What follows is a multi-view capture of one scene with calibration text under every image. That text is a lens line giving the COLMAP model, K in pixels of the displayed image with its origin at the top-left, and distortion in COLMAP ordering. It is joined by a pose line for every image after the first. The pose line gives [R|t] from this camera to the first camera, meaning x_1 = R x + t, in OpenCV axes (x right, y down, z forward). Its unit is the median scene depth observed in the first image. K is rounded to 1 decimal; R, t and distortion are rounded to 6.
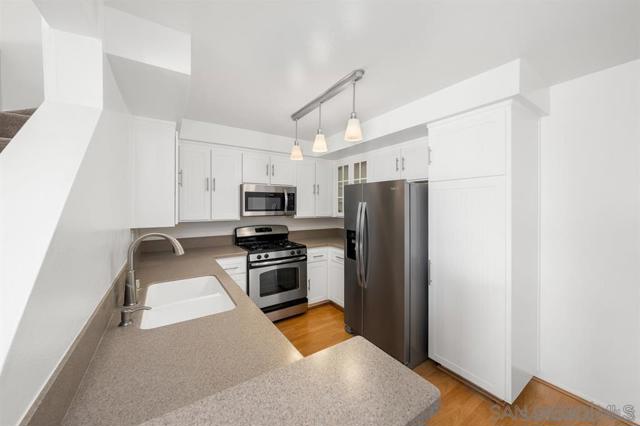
lens RADIAL K [[234.3, 0, 321.0], [0, 234.3, 208.6], [0, 0, 1]] dist [-0.001539, -0.000242]
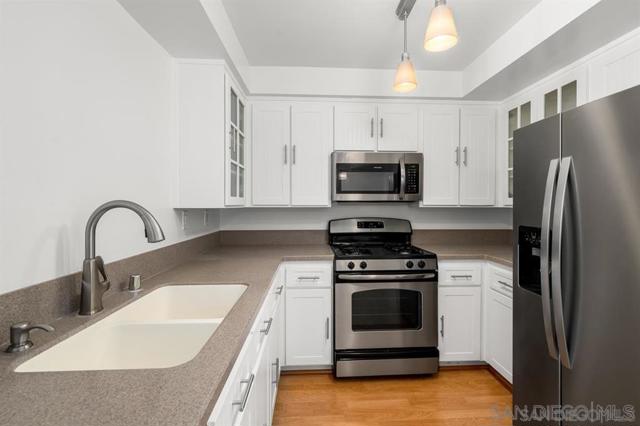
lens RADIAL K [[294.6, 0, 327.1], [0, 294.6, 205.0], [0, 0, 1]] dist [-0.001377, 0.000611]
pose [[0.864904, 0.004105, -0.501921, 0.062800], [-0.009710, 0.999916, -0.008554, 0.048813], [0.501844, 0.012272, 0.864871, 0.262282]]
